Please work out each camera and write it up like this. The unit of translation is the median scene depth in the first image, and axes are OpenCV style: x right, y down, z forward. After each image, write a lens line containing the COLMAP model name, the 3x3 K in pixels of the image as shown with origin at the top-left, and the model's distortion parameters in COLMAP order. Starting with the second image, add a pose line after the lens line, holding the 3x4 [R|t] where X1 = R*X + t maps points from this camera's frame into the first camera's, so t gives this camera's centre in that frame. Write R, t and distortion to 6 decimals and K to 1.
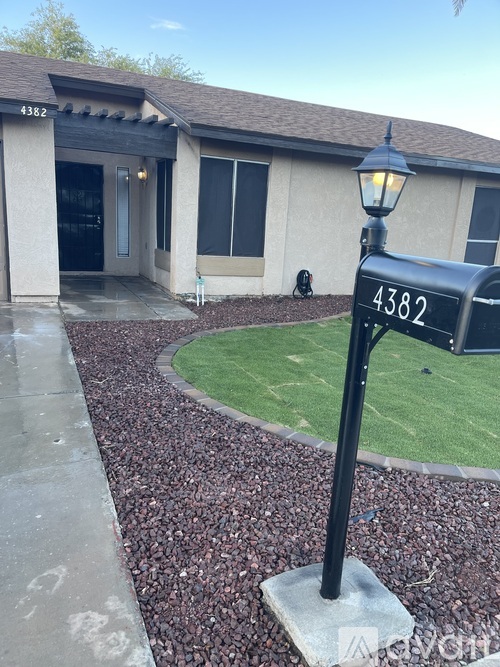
lens RADIAL K [[504.6, 0, 250.0], [0, 504.6, 333.5], [0, 0, 1]] dist [0.081597, -0.133828]
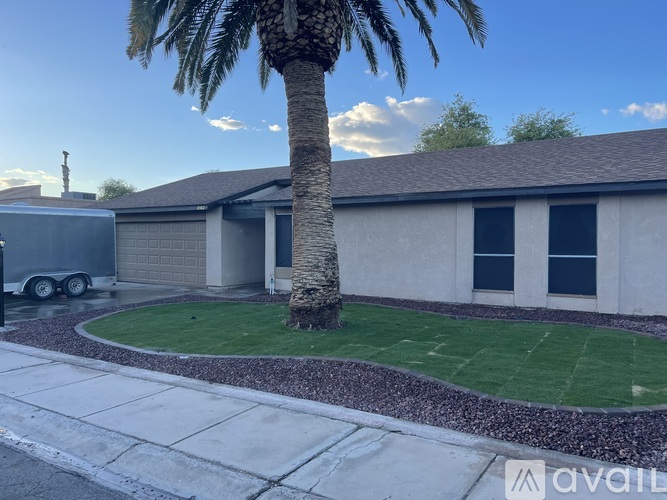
lens RADIAL K [[504.6, 0, 333.5], [0, 504.6, 250.0], [0, 0, 1]] dist [0.081597, -0.133828]
pose [[0.566633, -0.043491, -0.822821, 1.412040], [-0.145882, 0.977535, -0.152130, 0.024668], [0.810953, 0.206237, 0.547559, 0.175884]]
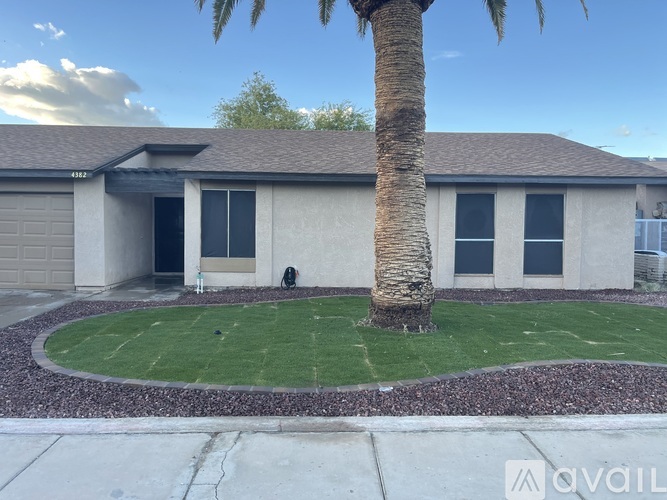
lens RADIAL K [[504.6, 0, 333.5], [0, 504.6, 250.0], [0, 0, 1]] dist [0.081597, -0.133828]
pose [[0.927675, -0.032247, -0.371993, 0.717168], [-0.036178, 0.983813, -0.175506, 0.053776], [0.371631, 0.176270, 0.911493, -0.130749]]
